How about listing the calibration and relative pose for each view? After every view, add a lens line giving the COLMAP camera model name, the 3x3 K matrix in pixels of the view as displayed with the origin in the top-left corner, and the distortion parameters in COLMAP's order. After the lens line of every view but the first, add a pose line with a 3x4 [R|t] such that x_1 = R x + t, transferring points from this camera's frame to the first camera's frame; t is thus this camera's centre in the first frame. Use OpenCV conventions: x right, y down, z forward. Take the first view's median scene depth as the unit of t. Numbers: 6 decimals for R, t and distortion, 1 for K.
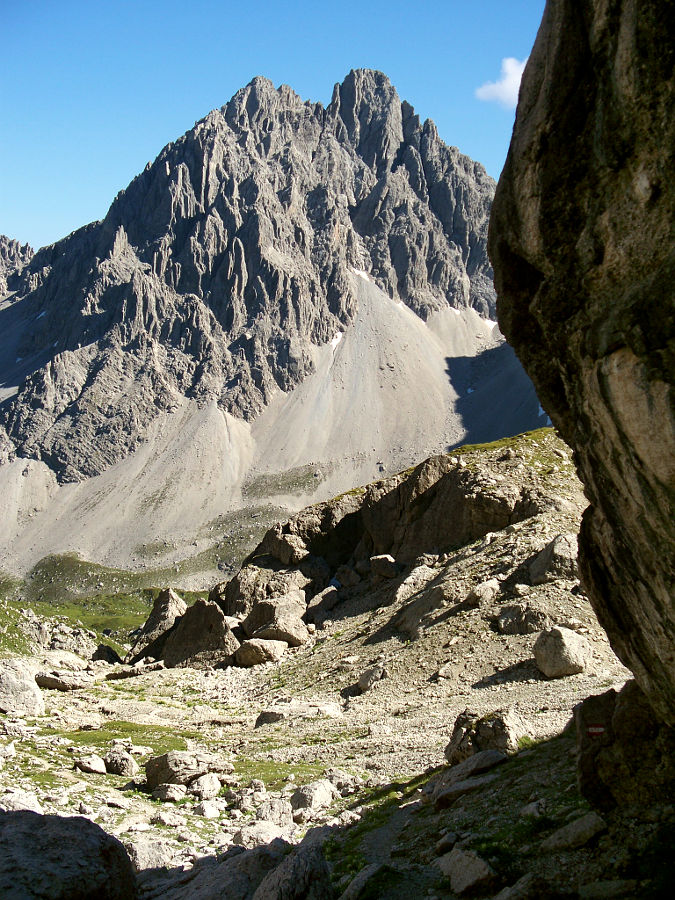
lens RADIAL K [[1537.0, 0, 337.5], [0, 1537.0, 450.0], [0, 0, 1]] dist [-0.008114, 0.078822]
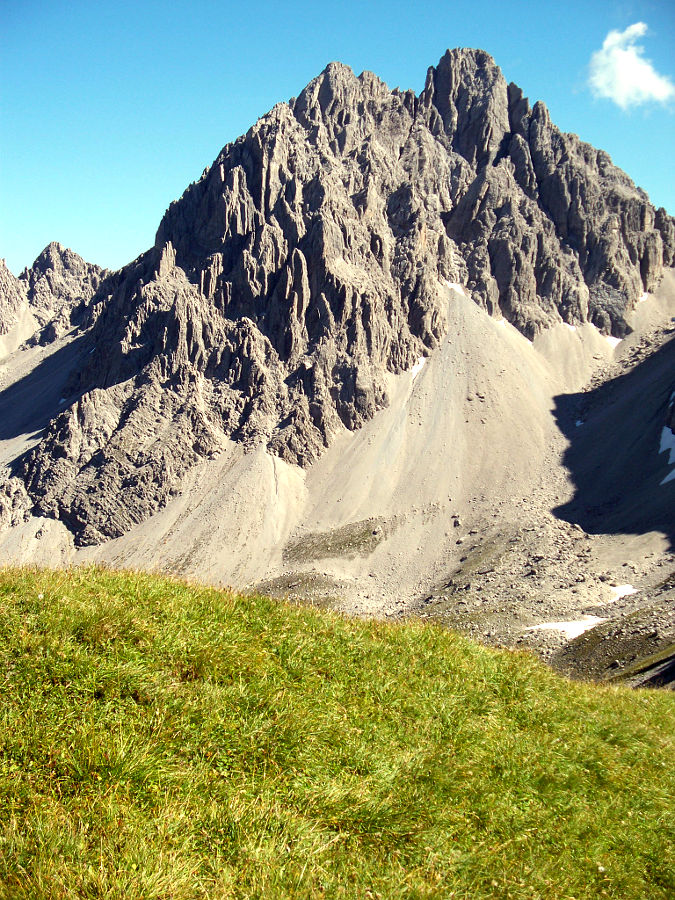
lens RADIAL K [[1537.0, 0, 337.5], [0, 1537.0, 450.0], [0, 0, 1]] dist [-0.008114, 0.078822]
pose [[0.988818, -0.023717, -0.147229, 0.076454], [0.020303, 0.999490, -0.024653, -0.006742], [0.147739, 0.021389, 0.988795, 0.170020]]
